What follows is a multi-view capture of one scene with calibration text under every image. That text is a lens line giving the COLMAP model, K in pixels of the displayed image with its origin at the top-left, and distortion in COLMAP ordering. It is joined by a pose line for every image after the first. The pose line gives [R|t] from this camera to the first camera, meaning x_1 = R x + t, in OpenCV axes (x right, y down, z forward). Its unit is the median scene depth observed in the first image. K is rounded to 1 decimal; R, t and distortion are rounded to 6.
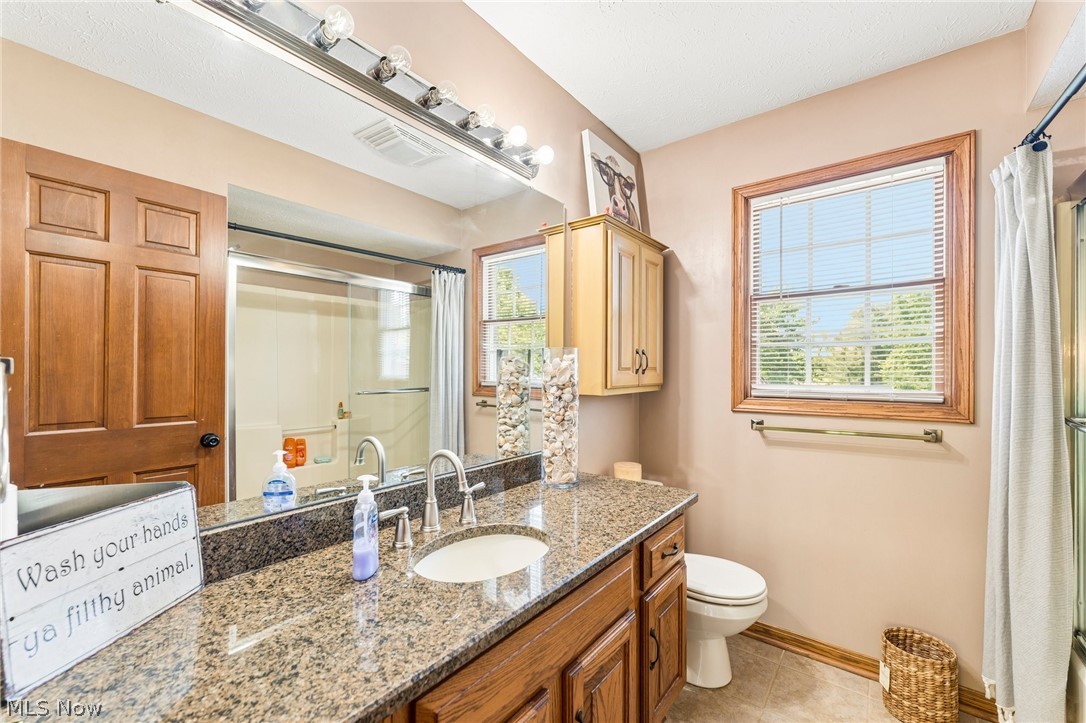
lens RADIAL K [[450.8, 0, 512.6], [0, 450.8, 366.2], [0, 0, 1]] dist [0.000333, -0.000089]
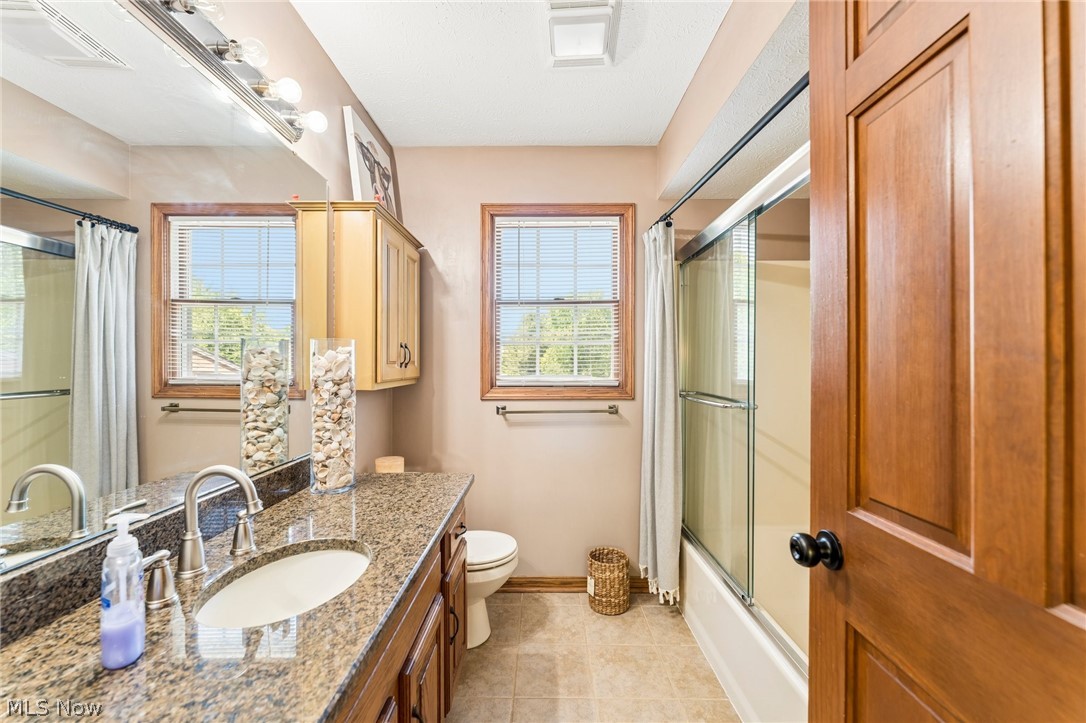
lens RADIAL K [[448.3, 0, 543.0], [0, 448.3, 361.5], [0, 0, 1]] dist [-0.001231, -0.000087]
pose [[0.775921, 0.002482, 0.630826, -0.137545], [-0.004391, 0.999989, 0.001466, 0.001074], [-0.630815, -0.003908, 0.775923, 0.031021]]
